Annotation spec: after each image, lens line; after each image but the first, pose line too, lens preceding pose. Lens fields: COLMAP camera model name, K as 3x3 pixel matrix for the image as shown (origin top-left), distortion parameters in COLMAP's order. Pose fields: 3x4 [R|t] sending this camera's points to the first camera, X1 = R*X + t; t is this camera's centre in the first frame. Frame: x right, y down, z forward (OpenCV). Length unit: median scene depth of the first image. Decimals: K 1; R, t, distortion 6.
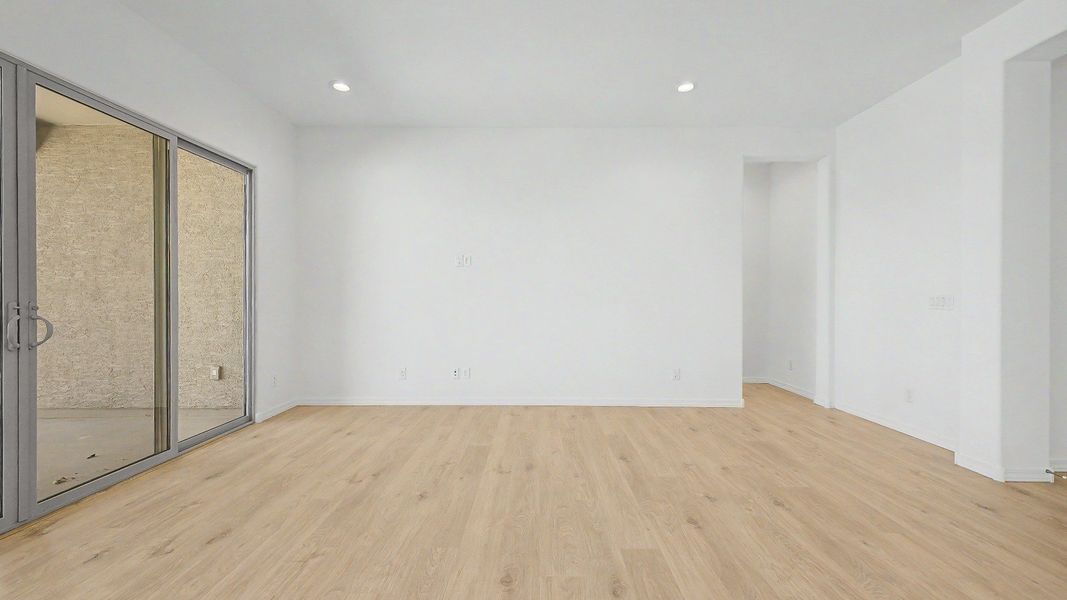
lens RADIAL K [[419.3, 0, 538.9], [0, 419.3, 299.9], [0, 0, 1]] dist [0.011106, -0.003346]
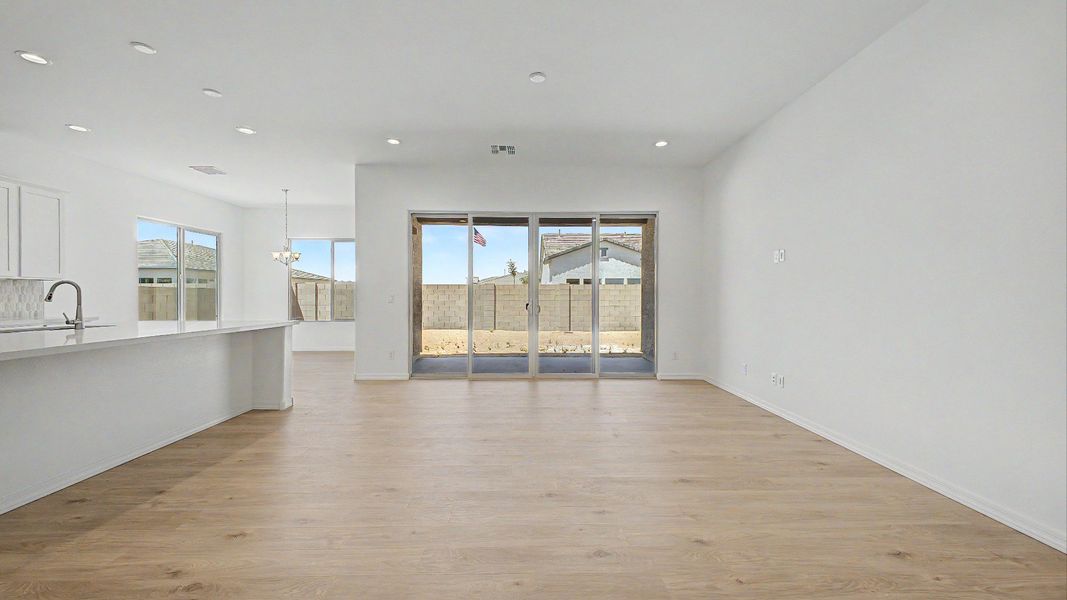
lens RADIAL K [[419.3, 0, 533.8], [0, 419.3, 300.2], [0, 0, 1]] dist [0.011106, -0.003346]
pose [[0.016066, 0.004170, -0.999862, 1.064053], [-0.008390, 0.999957, 0.004035, 0.002451], [0.999836, 0.008324, 0.016100, 0.672187]]
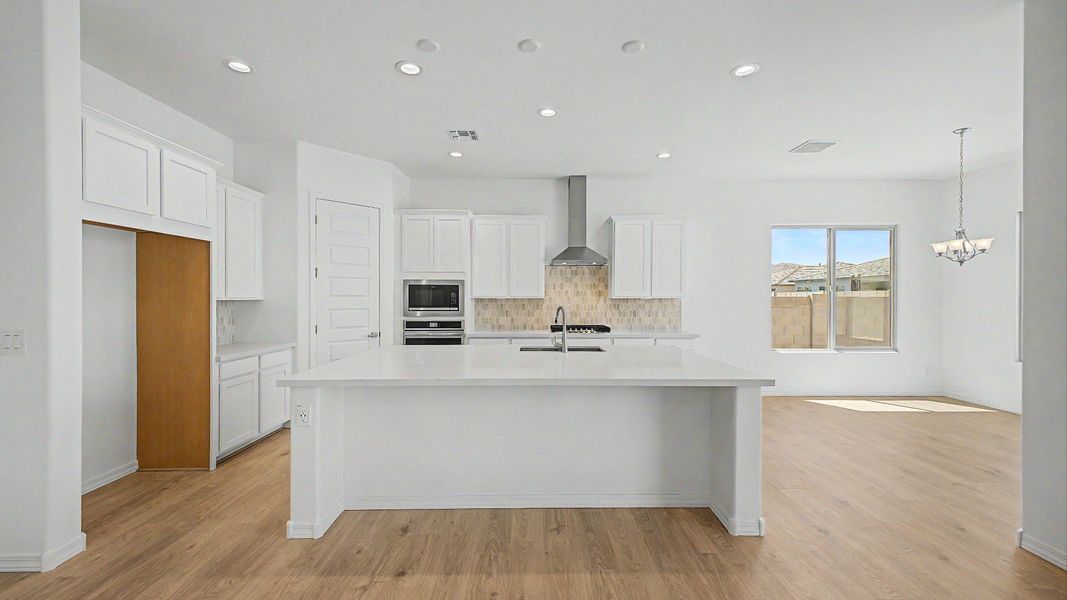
lens RADIAL K [[419.3, 0, 535.0], [0, 419.3, 300.7], [0, 0, 1]] dist [0.011106, -0.003346]
pose [[-0.999914, -0.006066, -0.011631, 0.027447], [-0.006242, 0.999865, 0.015212, -0.067471], [0.011537, 0.015283, -0.999817, 0.639616]]
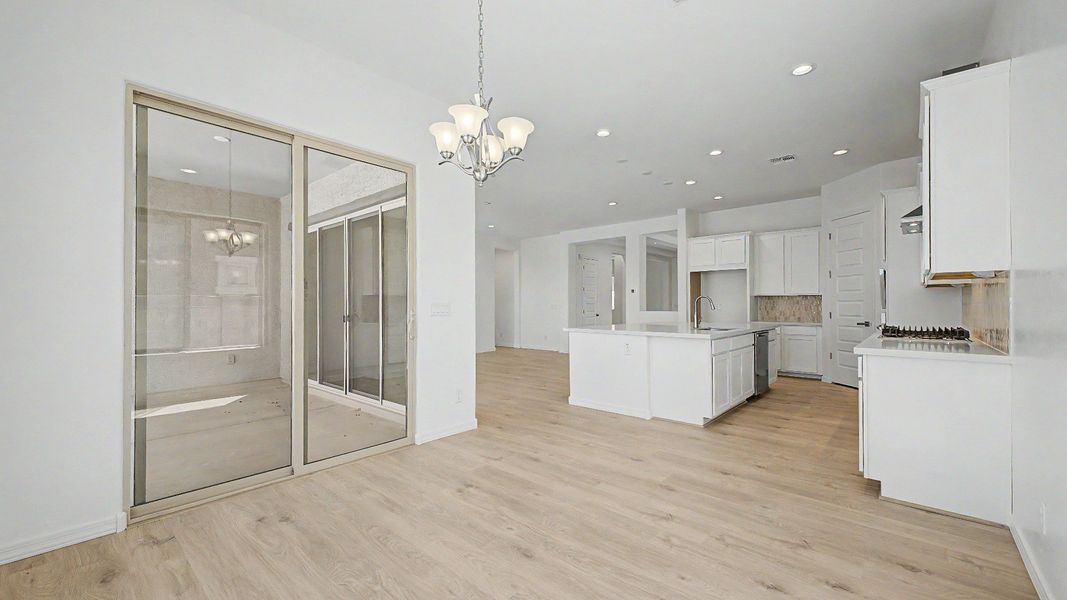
lens RADIAL K [[419.3, 0, 533.7], [0, 419.3, 300.8], [0, 0, 1]] dist [0.011106, -0.003346]
pose [[0.663585, 0.002728, 0.748096, -1.714087], [0.010307, 0.999865, -0.012789, 0.000462], [-0.748030, 0.016197, 0.663467, -1.120063]]
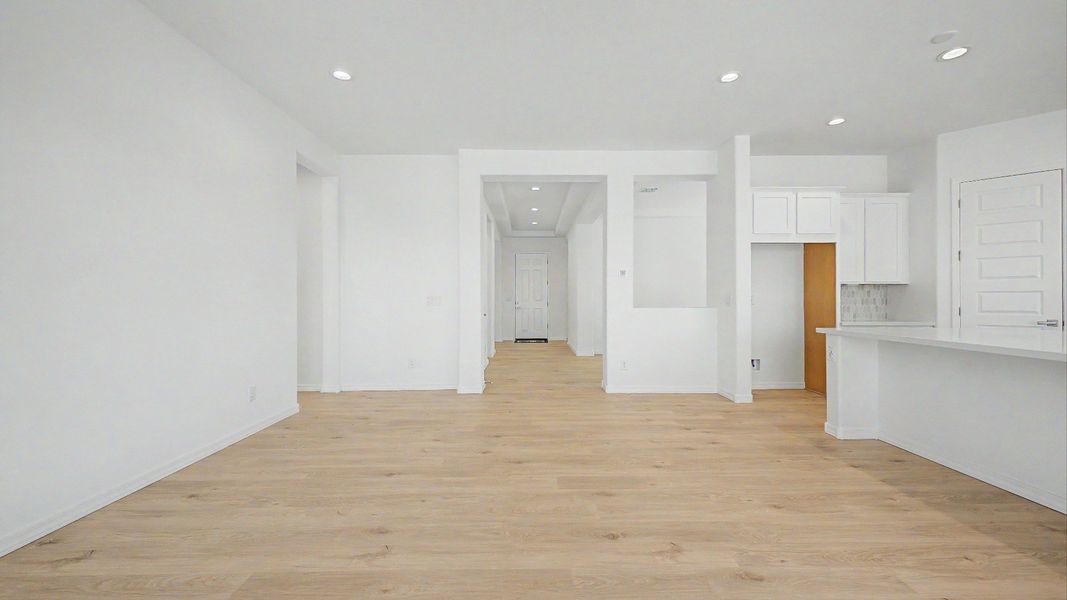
lens RADIAL K [[419.3, 0, 535.4], [0, 419.3, 296.4], [0, 0, 1]] dist [0.011106, -0.003346]
pose [[-0.009847, 0.001615, 0.999950, -0.713834], [0.009992, 0.999949, -0.001517, -0.005591], [-0.999902, 0.009976, -0.009863, 0.691199]]
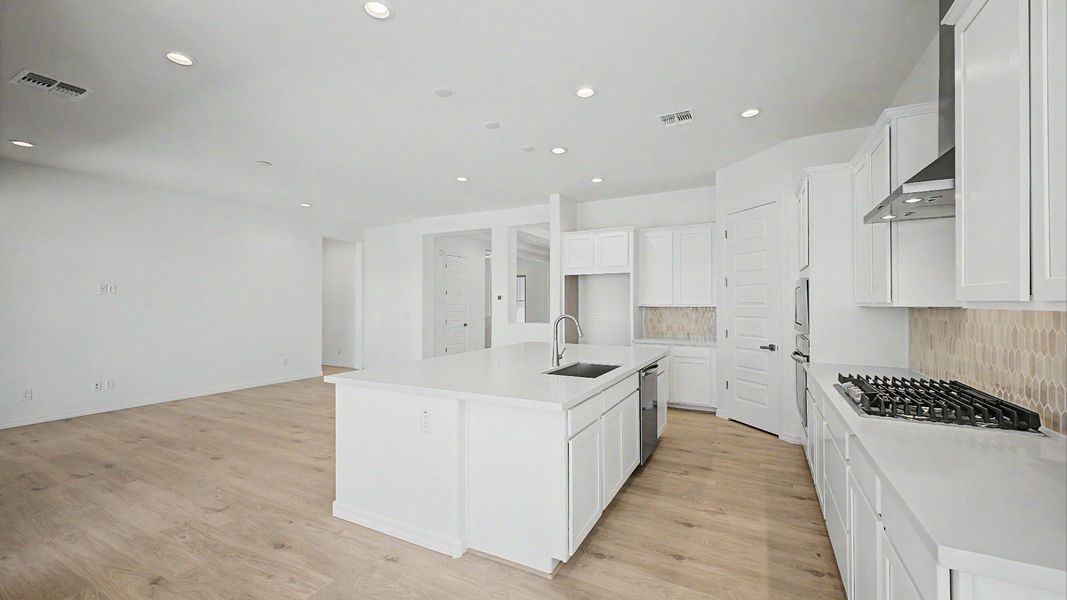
lens RADIAL K [[419.3, 0, 537.1], [0, 419.3, 296.3], [0, 0, 1]] dist [0.011106, -0.003346]
pose [[0.460509, 0.011024, 0.887586, -1.007541], [0.010379, 0.999788, -0.017803, -0.062695], [-0.887594, 0.017411, 0.460297, -0.941713]]
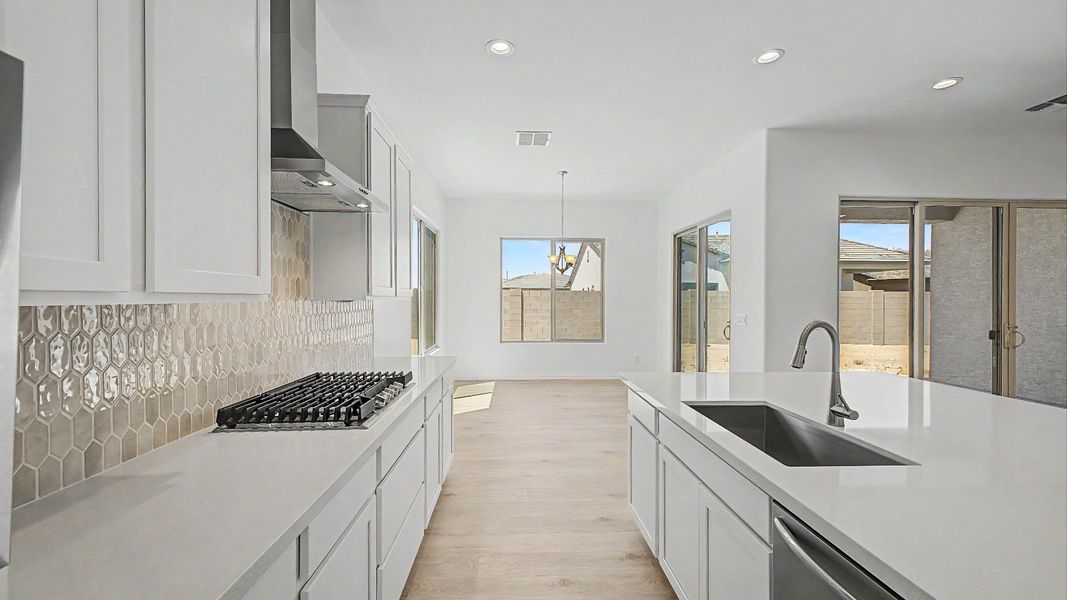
lens RADIAL K [[419.3, 0, 533.7], [0, 419.3, 299.2], [0, 0, 1]] dist [0.011106, -0.003346]
pose [[0.051443, -0.000083, -0.998676, 0.419933], [-0.010455, 0.999945, -0.000621, -0.057199], [0.998621, 0.010473, 0.051439, -0.900538]]
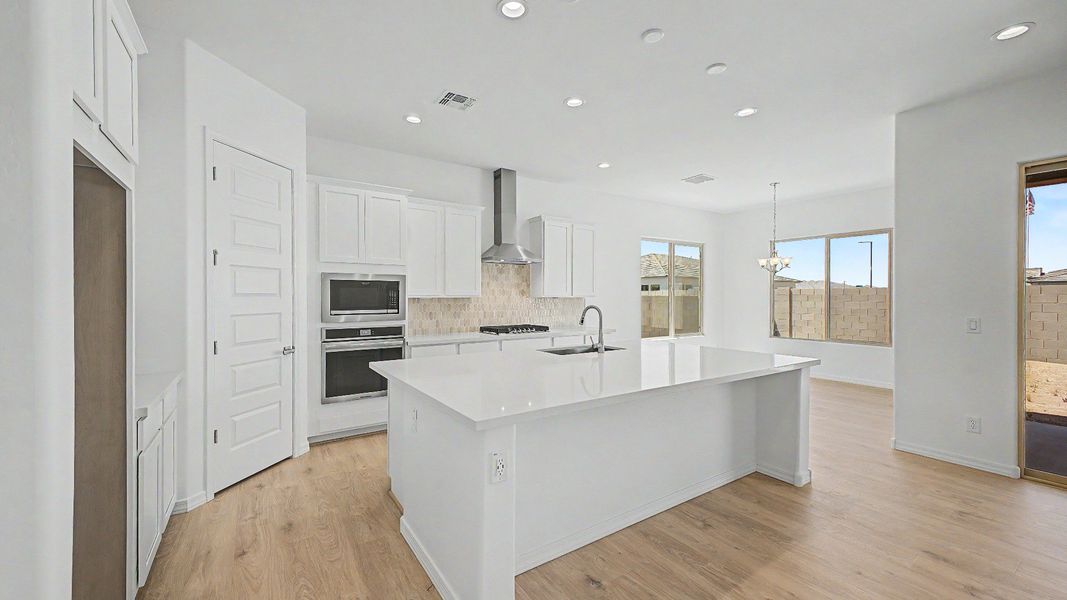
lens RADIAL K [[419.3, 0, 538.0], [0, 419.3, 298.6], [0, 0, 1]] dist [0.011106, -0.003346]
pose [[-0.827142, -0.002079, -0.561989, 0.703366], [-0.006890, 0.999956, 0.006441, -0.059211], [0.561950, 0.009200, -0.827120, 0.328094]]
